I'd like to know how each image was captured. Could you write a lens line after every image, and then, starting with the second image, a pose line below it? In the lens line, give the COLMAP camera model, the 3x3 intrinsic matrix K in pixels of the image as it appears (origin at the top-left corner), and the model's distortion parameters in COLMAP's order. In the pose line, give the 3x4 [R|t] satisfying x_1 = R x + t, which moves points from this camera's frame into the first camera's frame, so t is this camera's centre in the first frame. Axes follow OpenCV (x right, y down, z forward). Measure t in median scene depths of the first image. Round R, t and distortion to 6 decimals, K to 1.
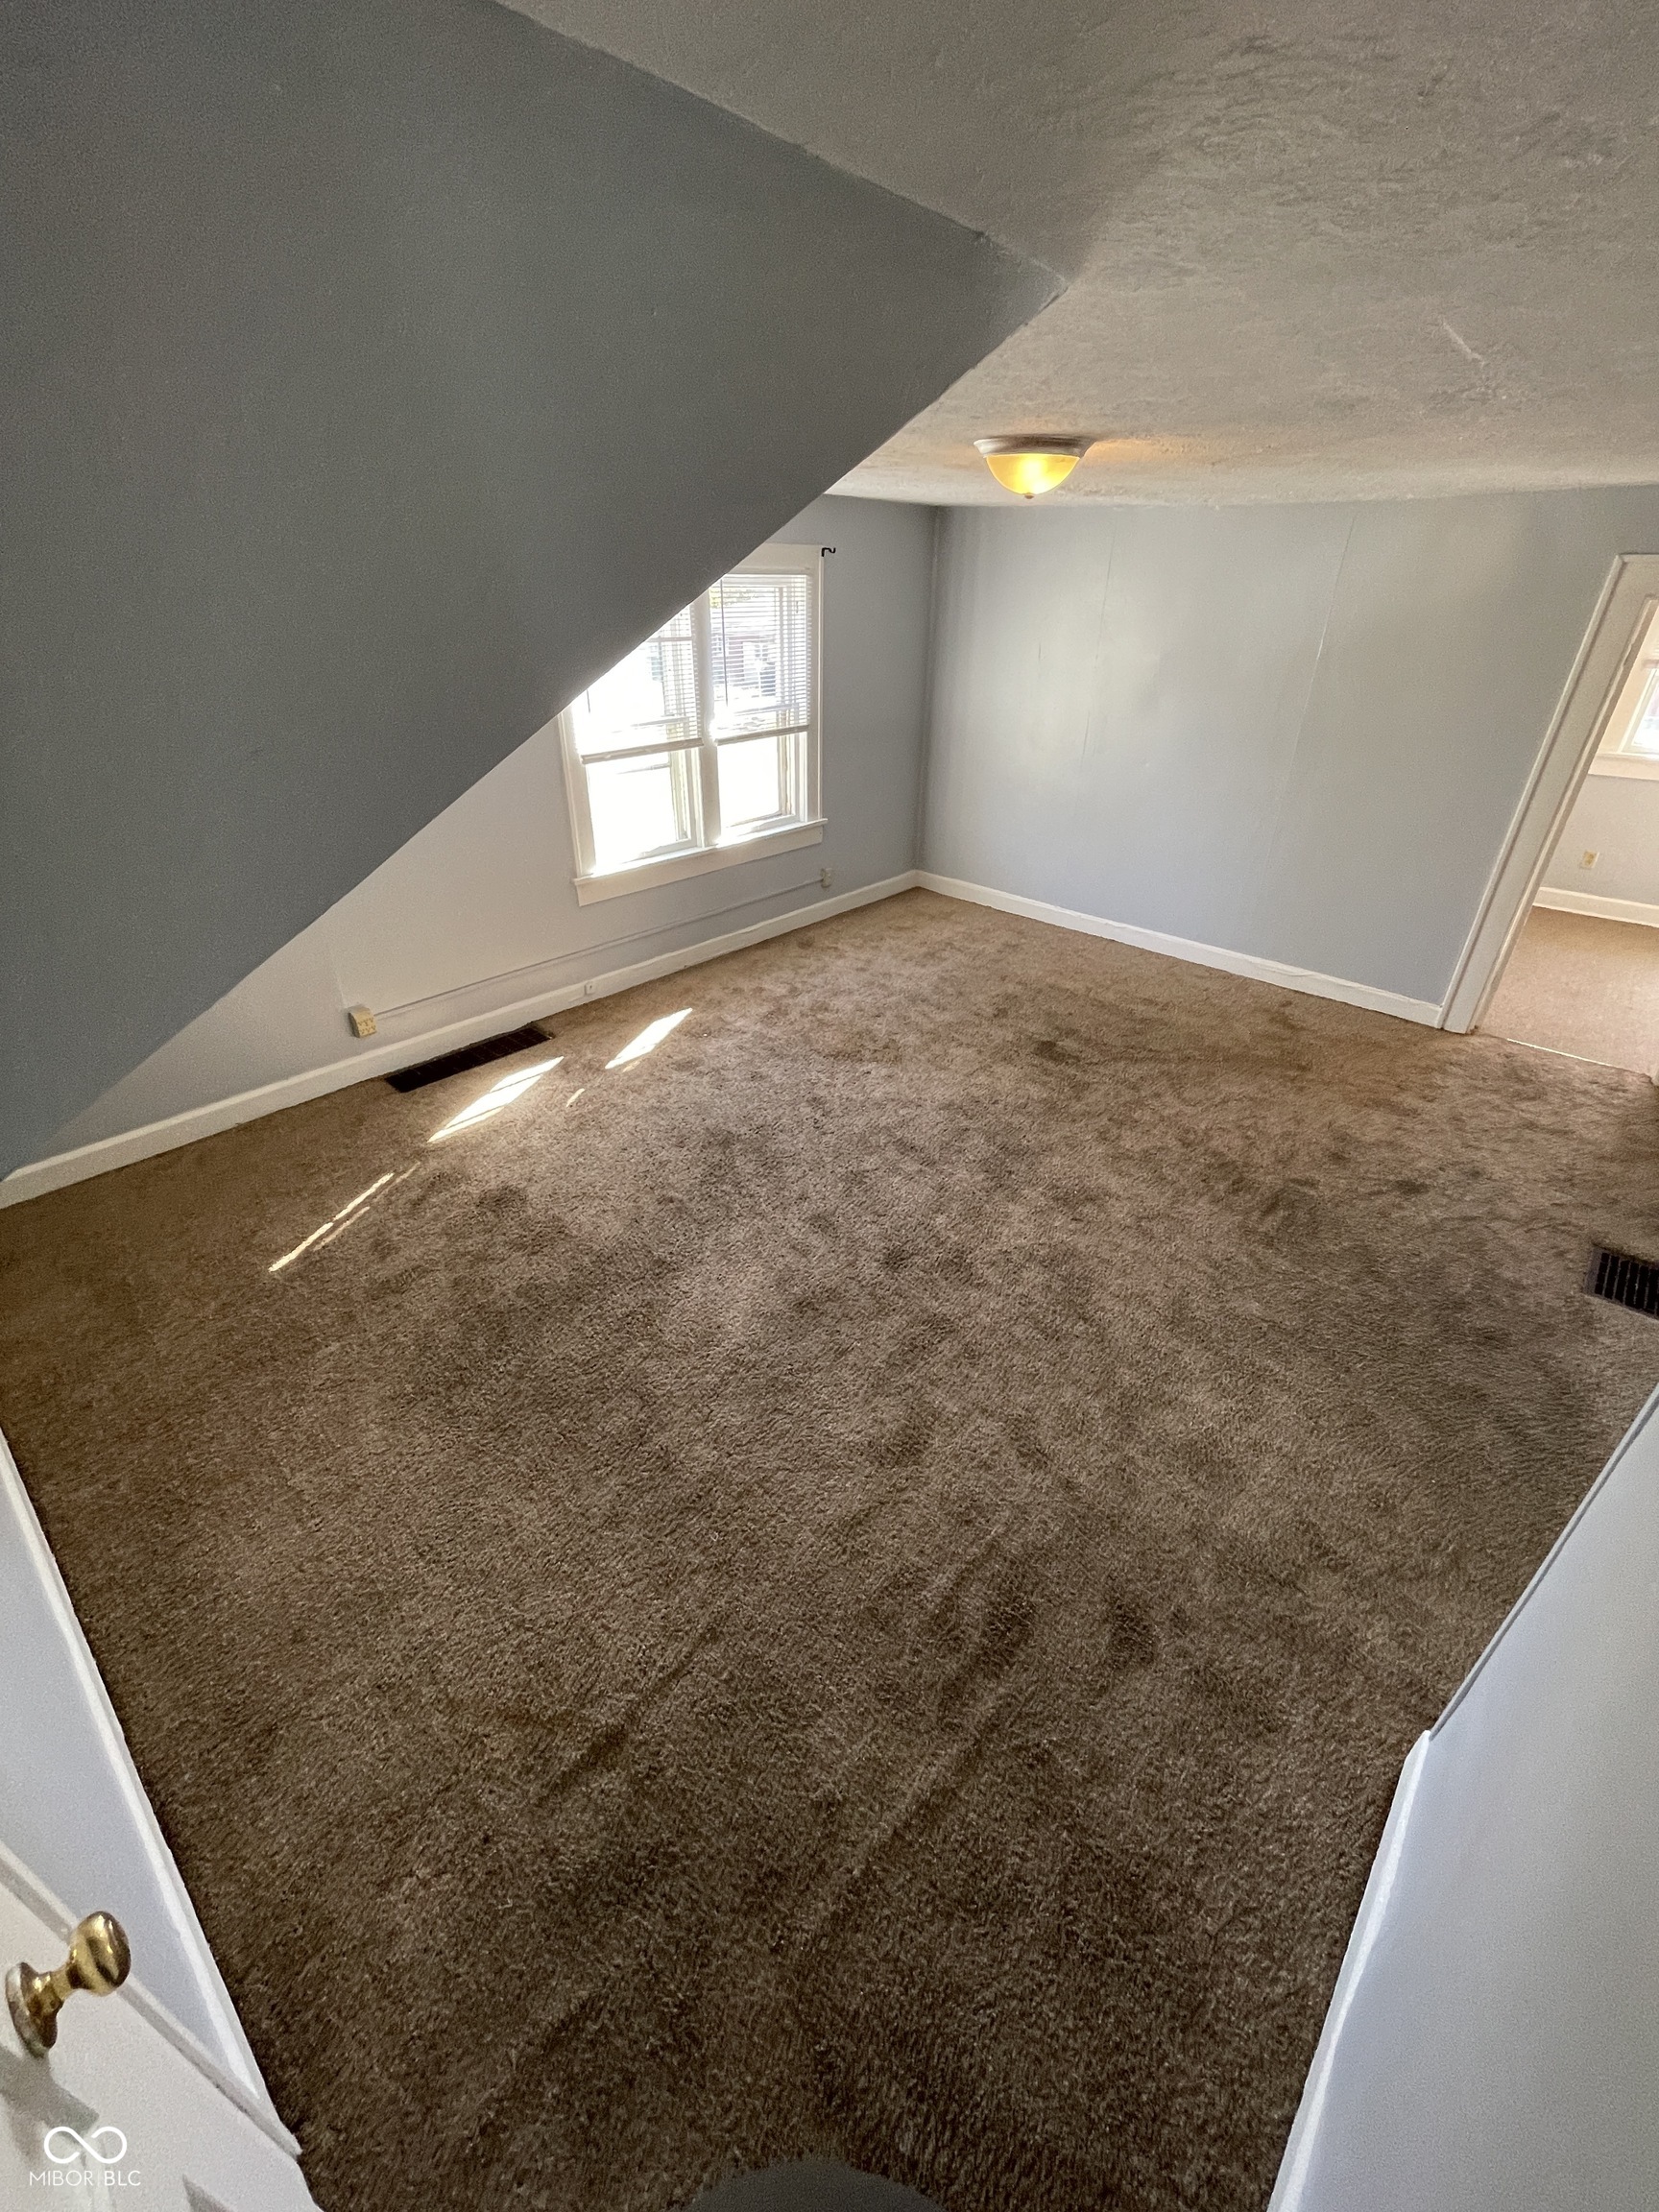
lens RADIAL K [[891.8, 0, 828.9], [0, 891.8, 1097.6], [0, 0, 1]] dist [-0.007243, 0.002003]
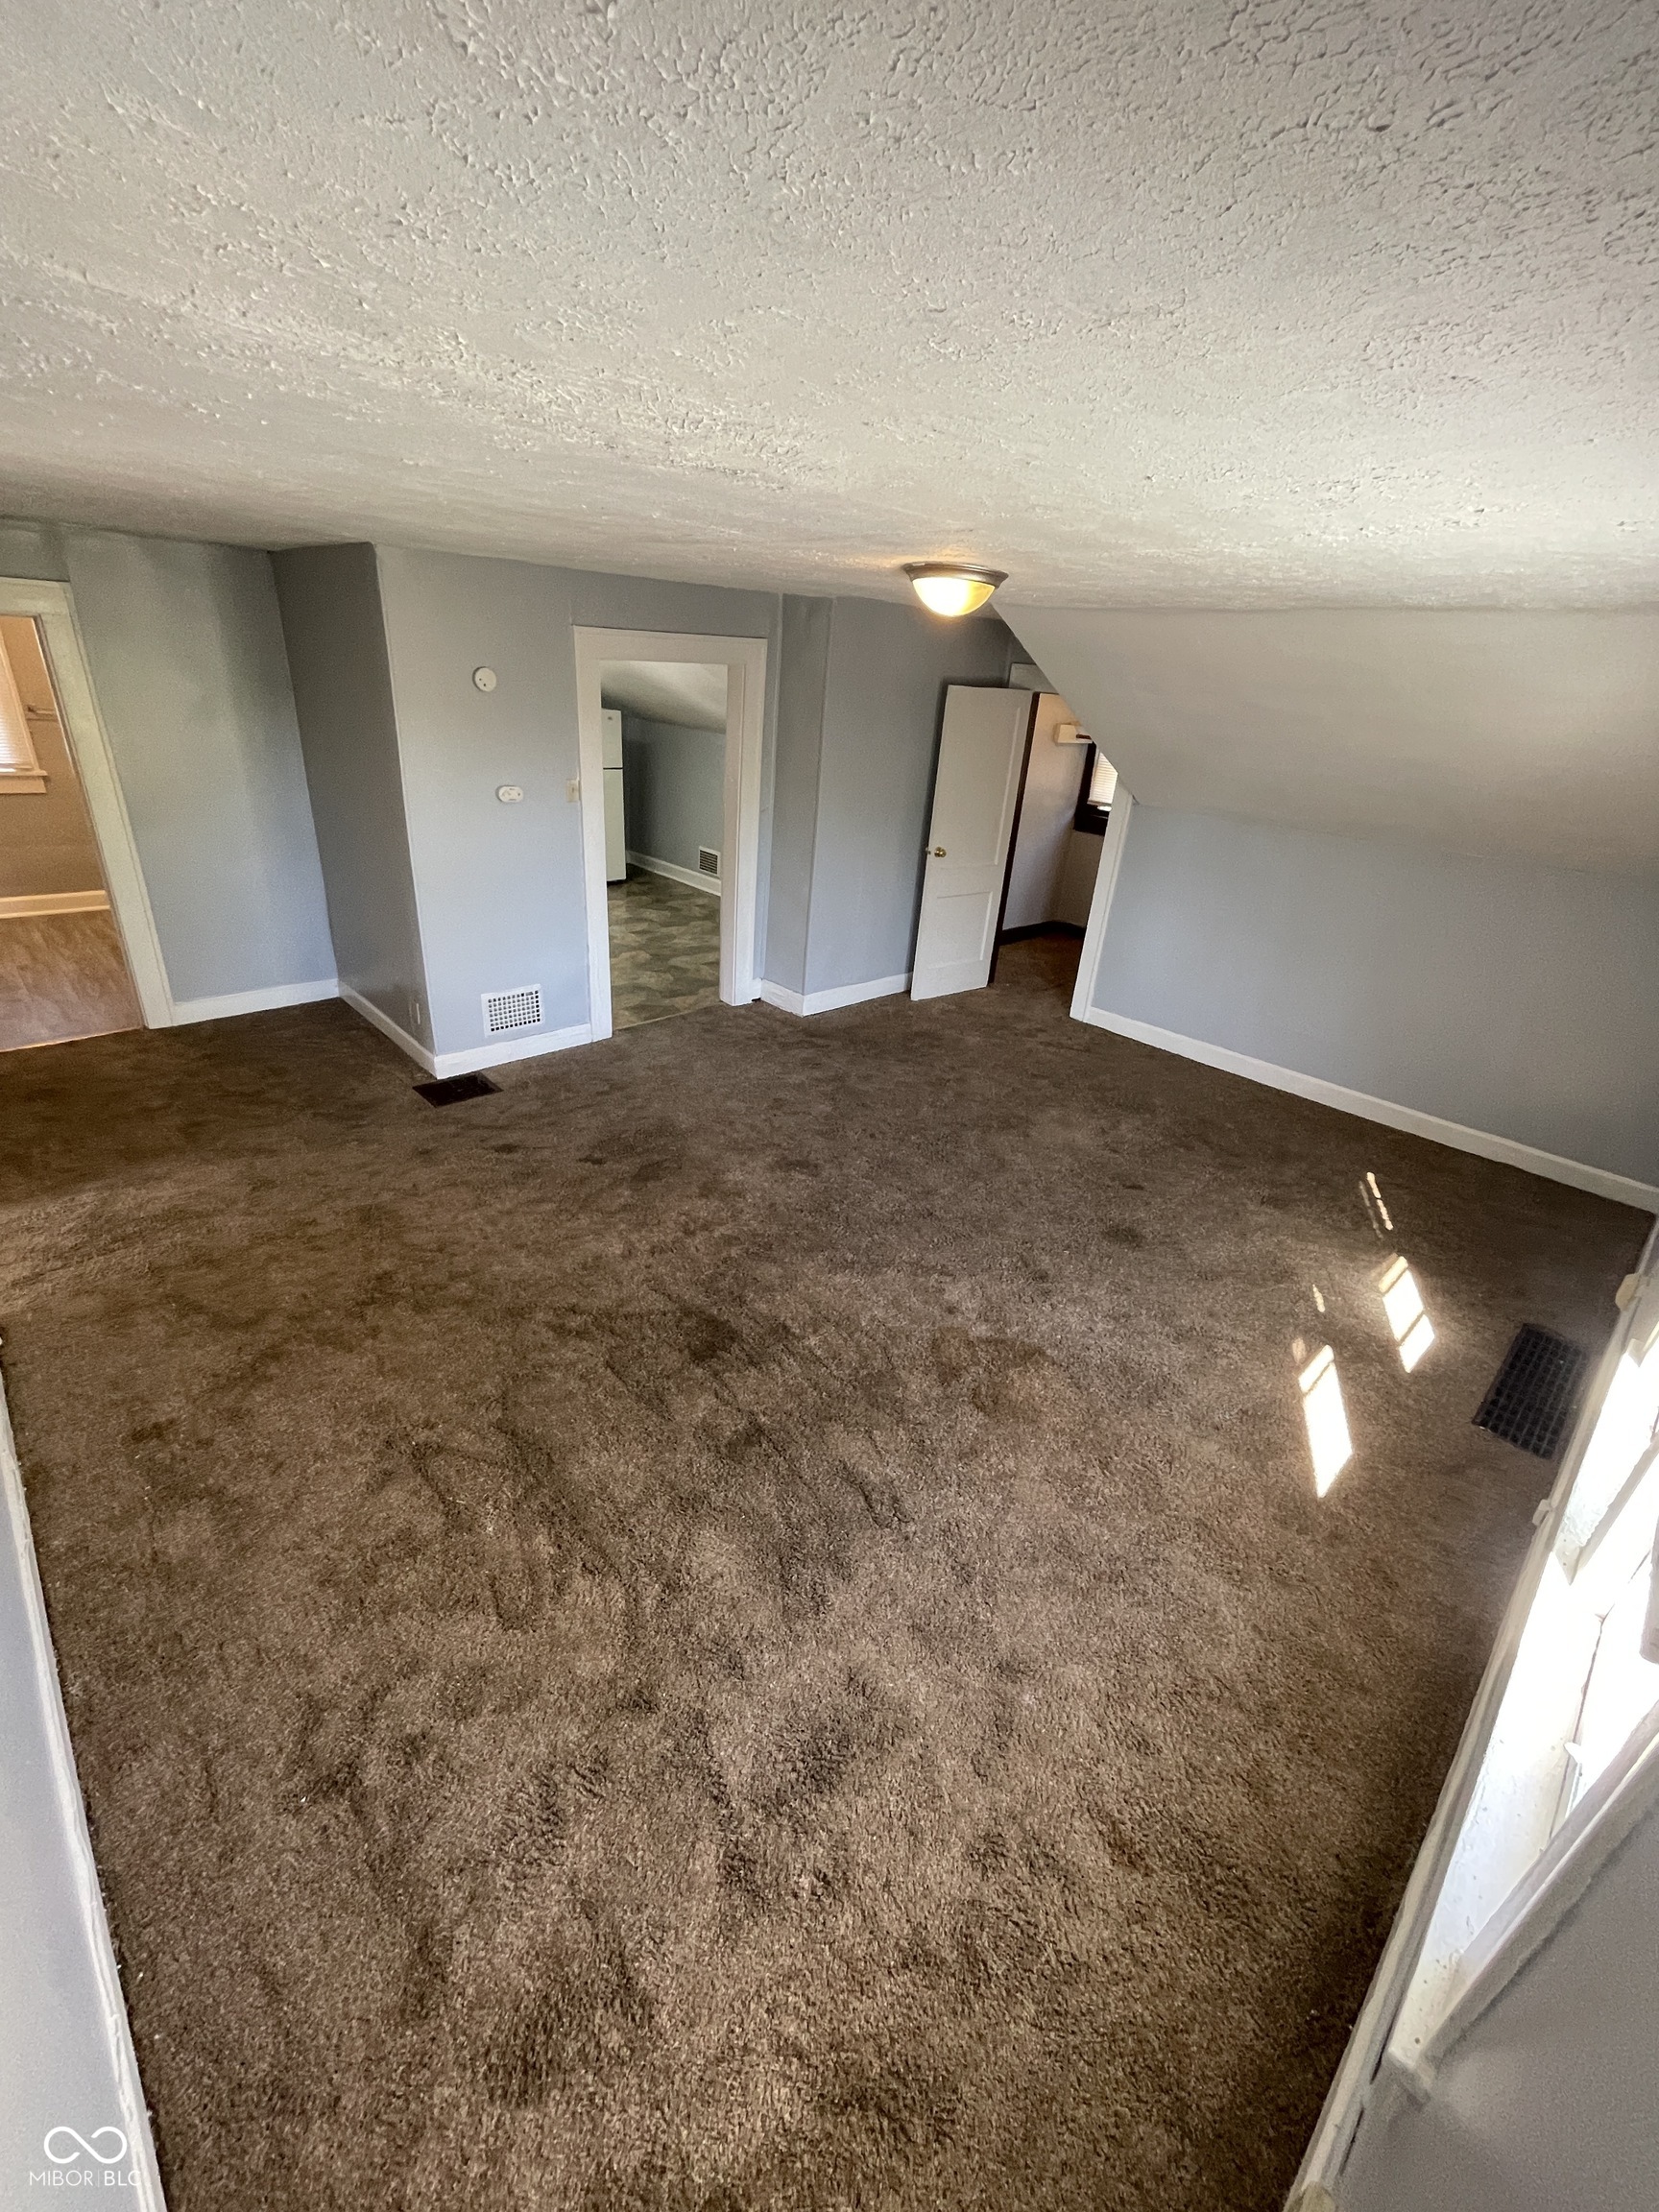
lens RADIAL K [[891.8, 0, 826.0], [0, 891.8, 1101.6], [0, 0, 1]] dist [-0.007243, 0.002003]
pose [[-0.993054, -0.112000, 0.036049, 0.165406], [-0.033488, 0.562765, 0.825938, -0.742766], [-0.112792, 0.818994, -0.562607, 1.273063]]
